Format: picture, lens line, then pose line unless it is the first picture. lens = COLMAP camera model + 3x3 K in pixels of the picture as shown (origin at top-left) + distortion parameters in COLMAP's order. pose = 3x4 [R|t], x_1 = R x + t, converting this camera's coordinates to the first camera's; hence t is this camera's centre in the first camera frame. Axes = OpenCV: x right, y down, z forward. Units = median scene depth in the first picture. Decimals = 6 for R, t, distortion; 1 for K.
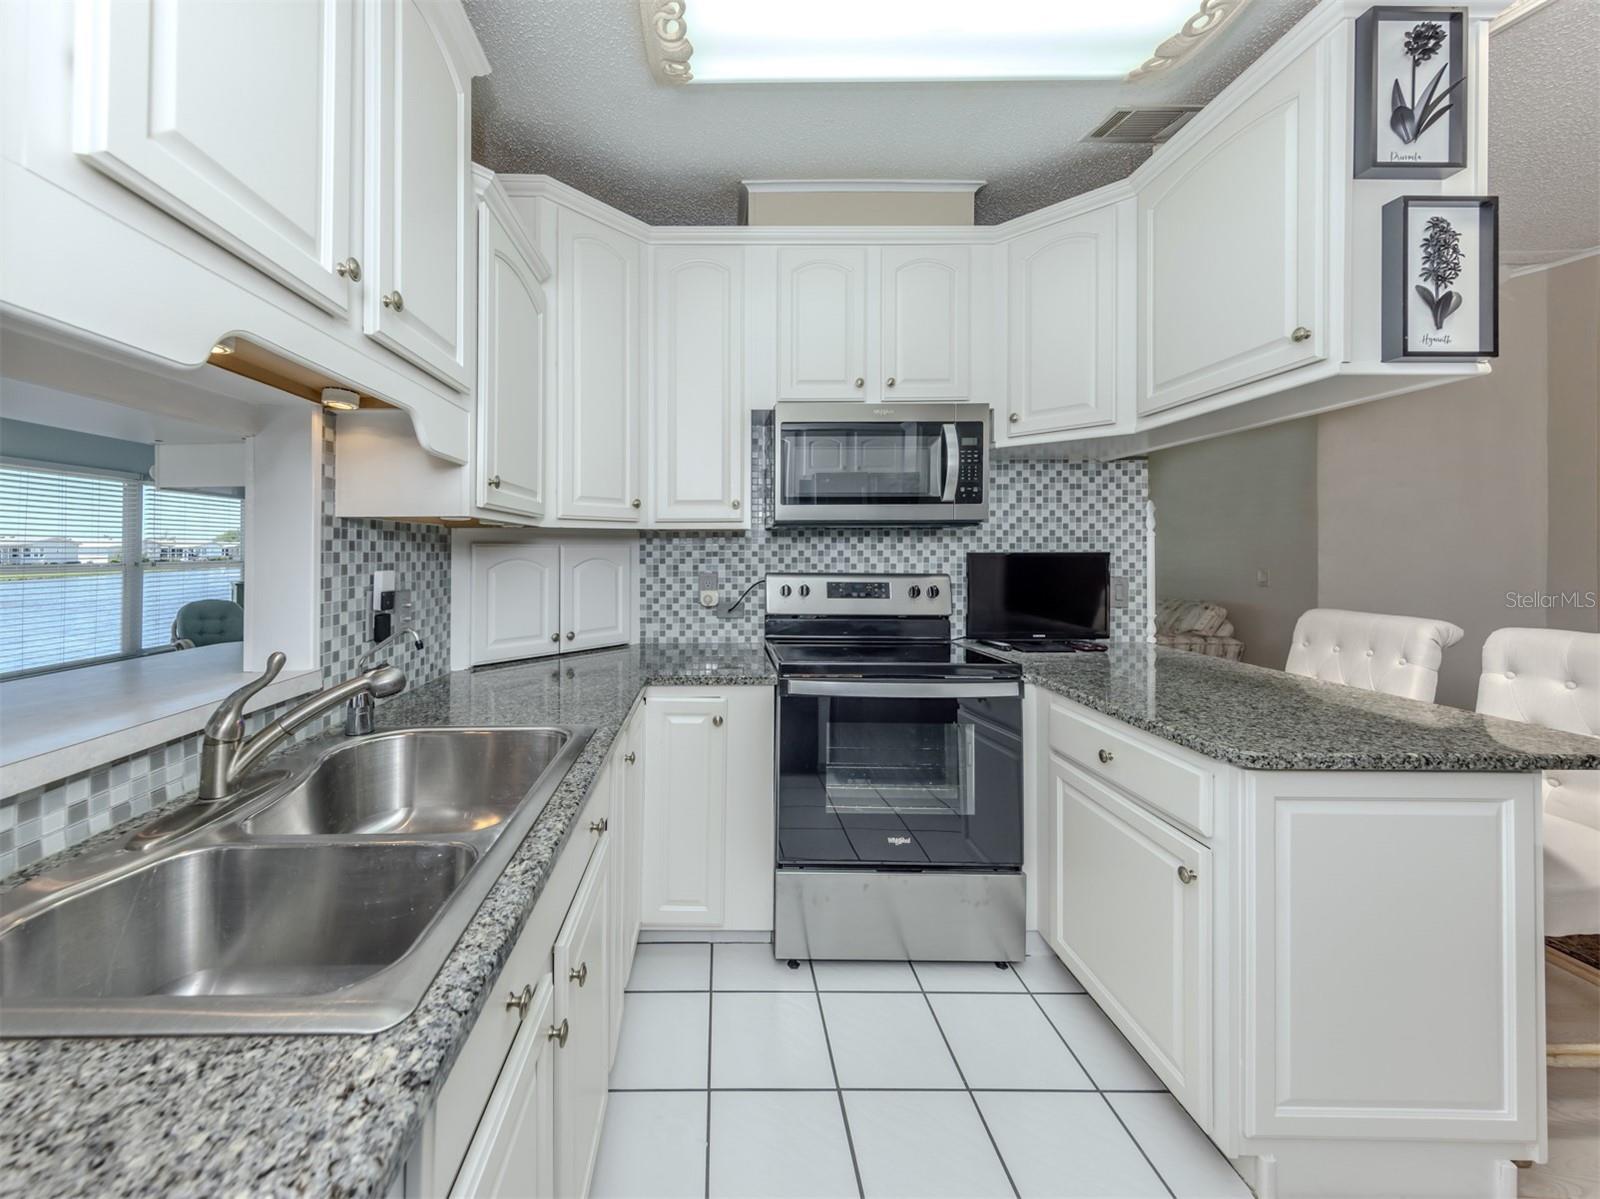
lens RADIAL K [[574.8, 0, 721.5], [0, 574.8, 544.9], [0, 0, 1]] dist [0.004060, 0.000138]
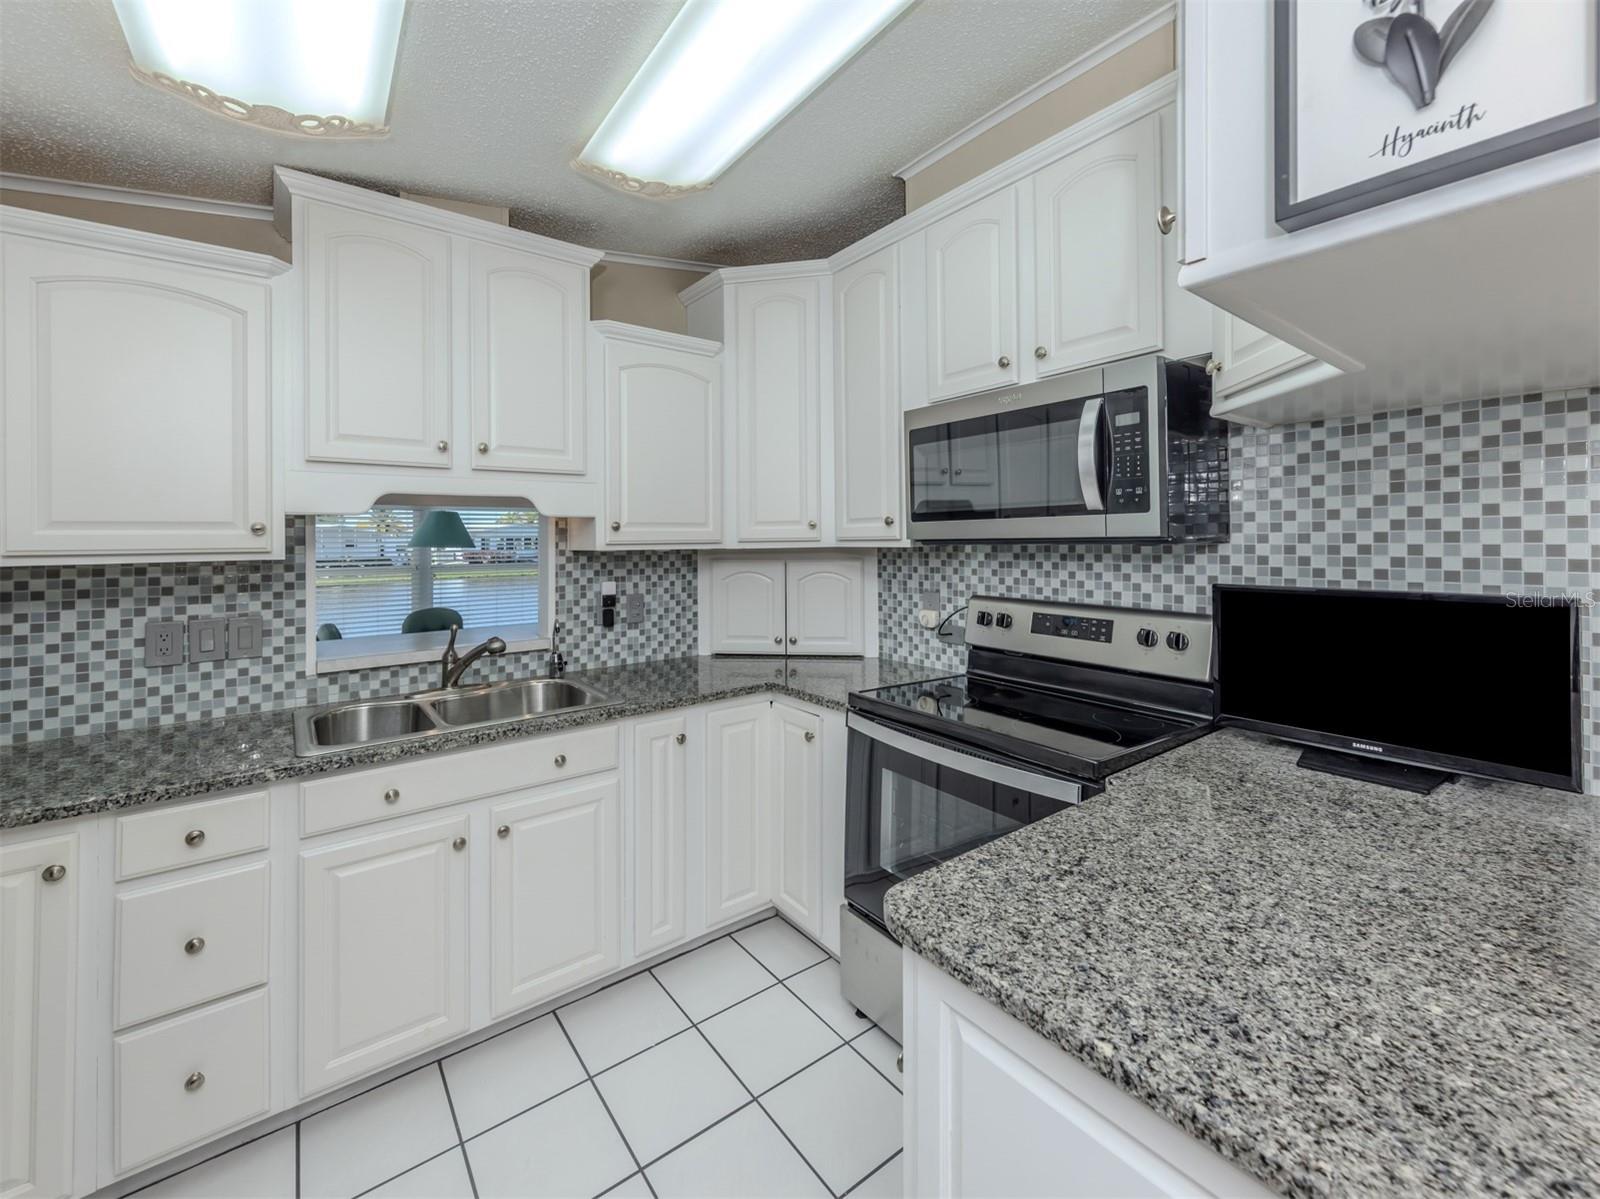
lens RADIAL K [[647.4, 0, 773.0], [0, 647.4, 535.2], [0, 0, 1]] dist [0.004366, -0.001362]
pose [[0.591666, -0.010308, -0.806117, 0.658482], [0.017050, 0.999855, -0.000271, -0.044010], [0.806003, -0.013584, 0.591756, 0.188187]]
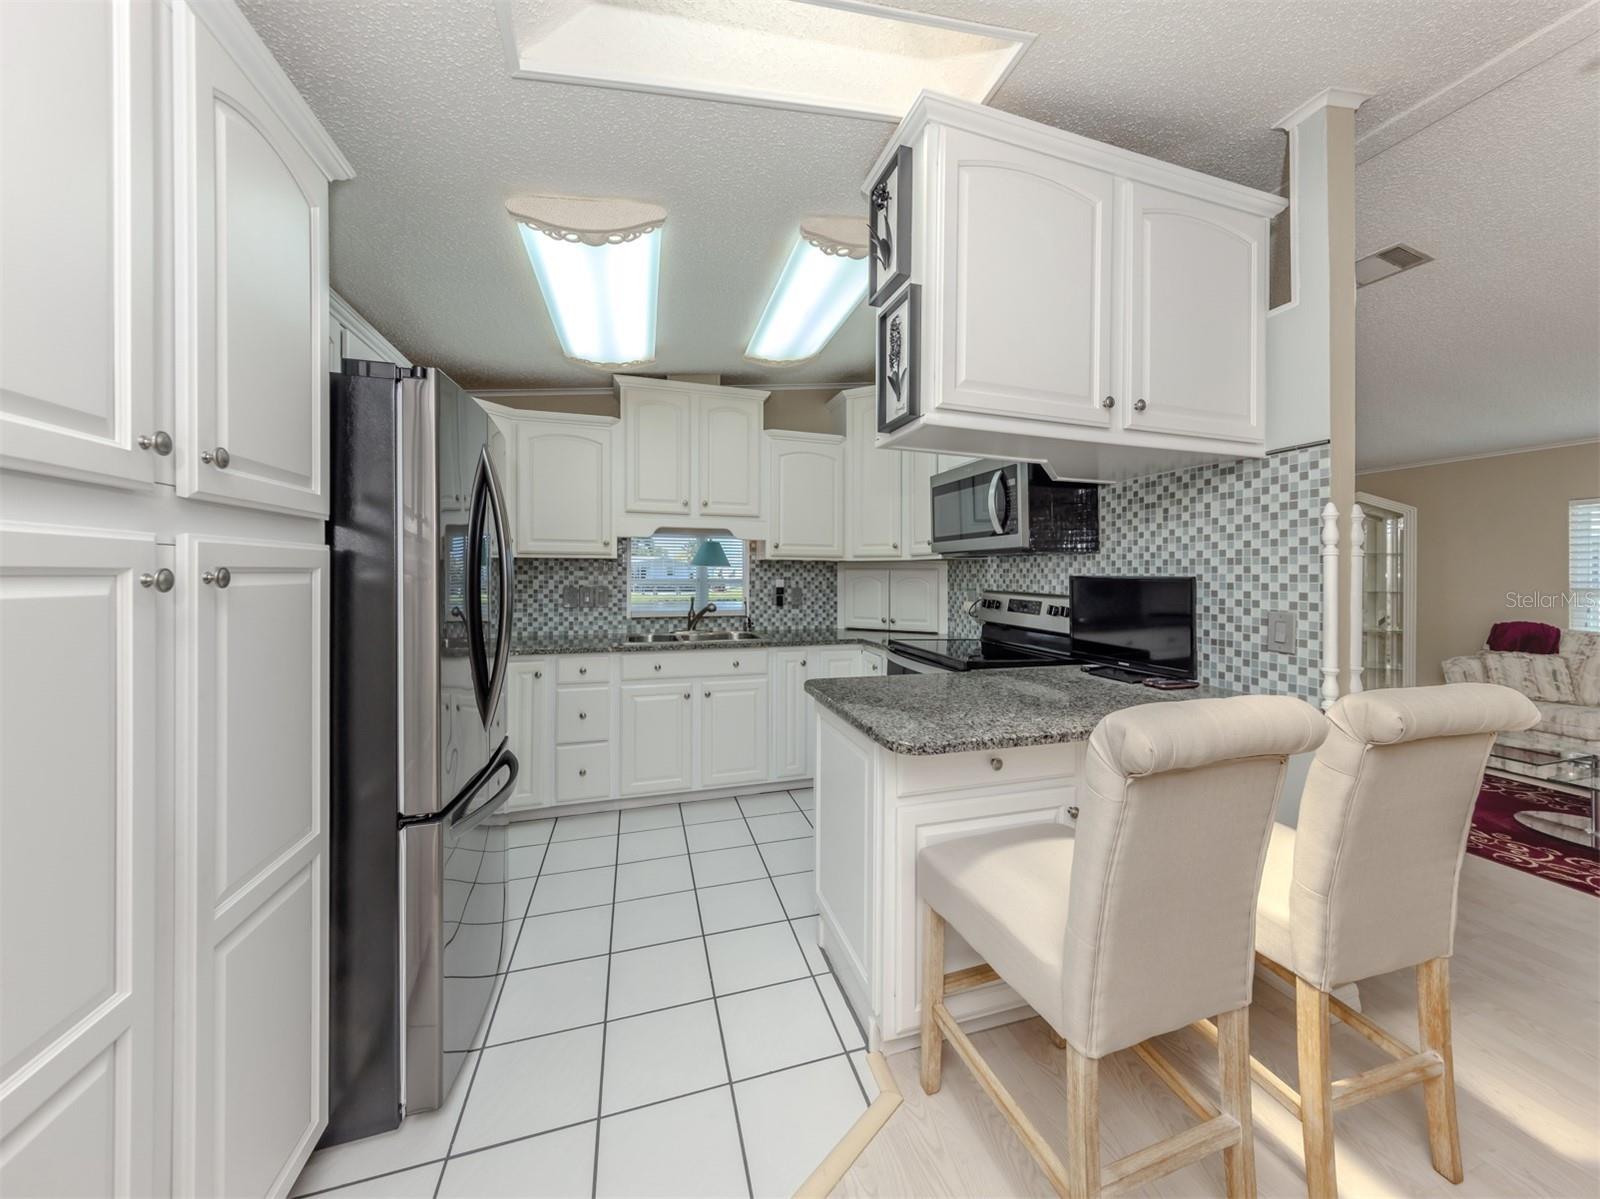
lens RADIAL K [[574.8, 0, 834.9], [0, 574.8, 581.3], [0, 0, 1]] dist [0.004060, 0.000138]
pose [[0.327627, 0.016757, -0.944659, 1.200383], [0.001065, 0.999836, 0.018105, 0.003068], [0.944807, -0.006938, 0.327555, 0.217275]]
